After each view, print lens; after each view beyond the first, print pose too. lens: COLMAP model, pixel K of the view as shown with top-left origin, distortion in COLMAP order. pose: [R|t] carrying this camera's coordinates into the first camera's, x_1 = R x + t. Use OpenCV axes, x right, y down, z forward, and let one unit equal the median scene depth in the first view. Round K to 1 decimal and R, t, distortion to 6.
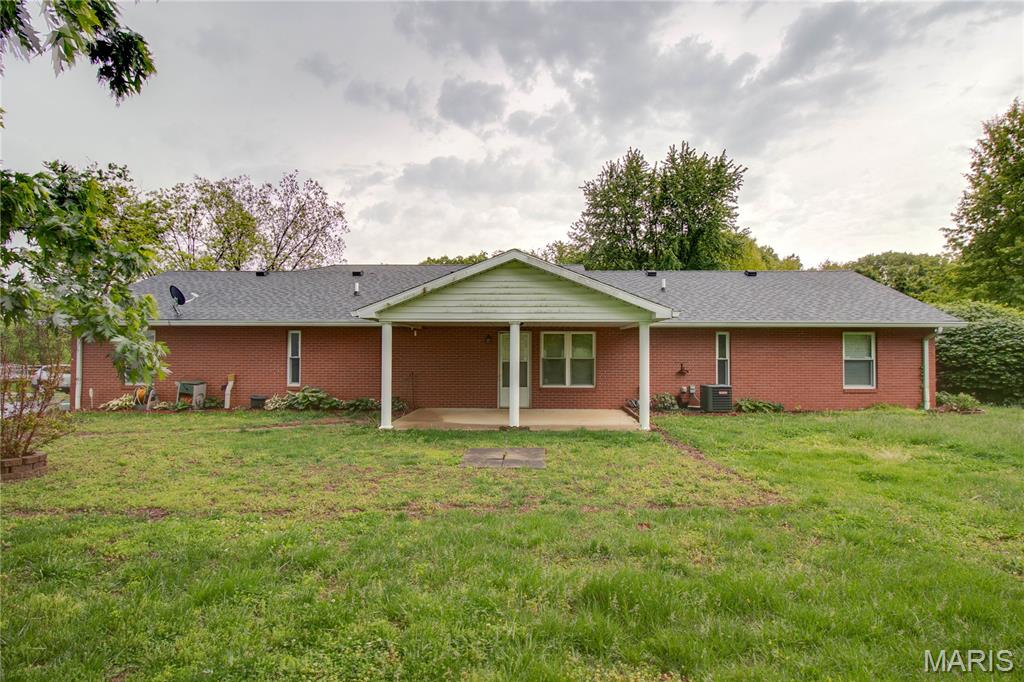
lens RADIAL K [[589.7, 0, 587.6], [0, 589.7, 337.1], [0, 0, 1]] dist [-0.006981, -0.002291]
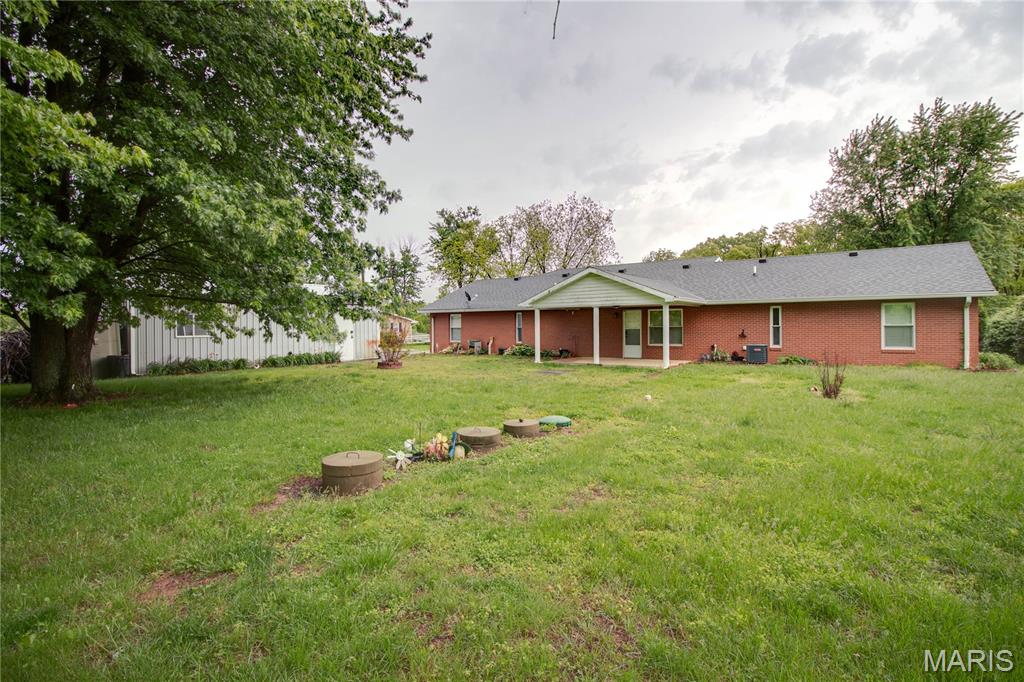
lens RADIAL K [[500.4, 0, 525.3], [0, 500.4, 338.1], [0, 0, 1]] dist [-0.001522, -0.000545]
pose [[0.828005, 0.004260, -0.560705, 0.401812], [0.025935, 0.998610, 0.045886, -0.003067], [0.560121, -0.052536, 0.826743, -0.283350]]
